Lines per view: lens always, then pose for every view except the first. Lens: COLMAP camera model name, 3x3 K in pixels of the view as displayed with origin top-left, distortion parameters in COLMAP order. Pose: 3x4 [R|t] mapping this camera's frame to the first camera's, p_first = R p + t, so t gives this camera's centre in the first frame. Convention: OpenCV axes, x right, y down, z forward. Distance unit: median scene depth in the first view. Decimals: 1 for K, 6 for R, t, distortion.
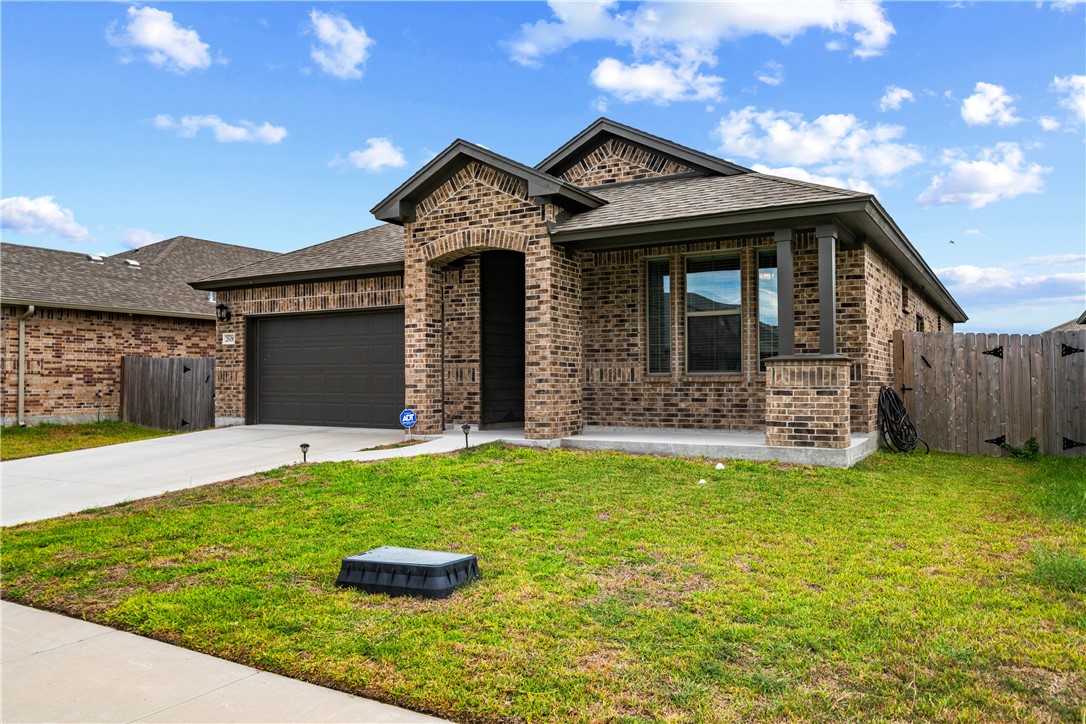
lens RADIAL K [[773.1, 0, 535.4], [0, 773.1, 361.2], [0, 0, 1]] dist [-0.002694, 0.000734]
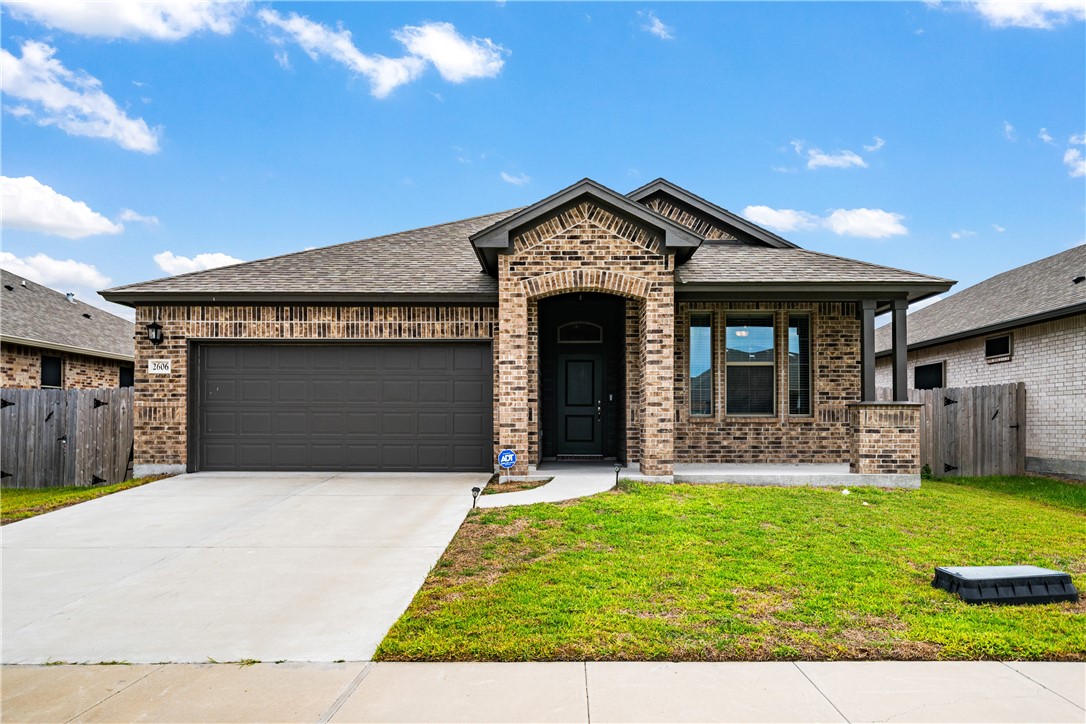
lens RADIAL K [[773.1, 0, 445.9], [0, 773.1, 411.5], [0, 0, 1]] dist [-0.002694, 0.000734]
pose [[0.866390, 0.013459, 0.499187, -0.732854], [-0.017141, 0.999849, 0.002793, 0.014295], [-0.499074, -0.010977, 0.866490, 0.214780]]
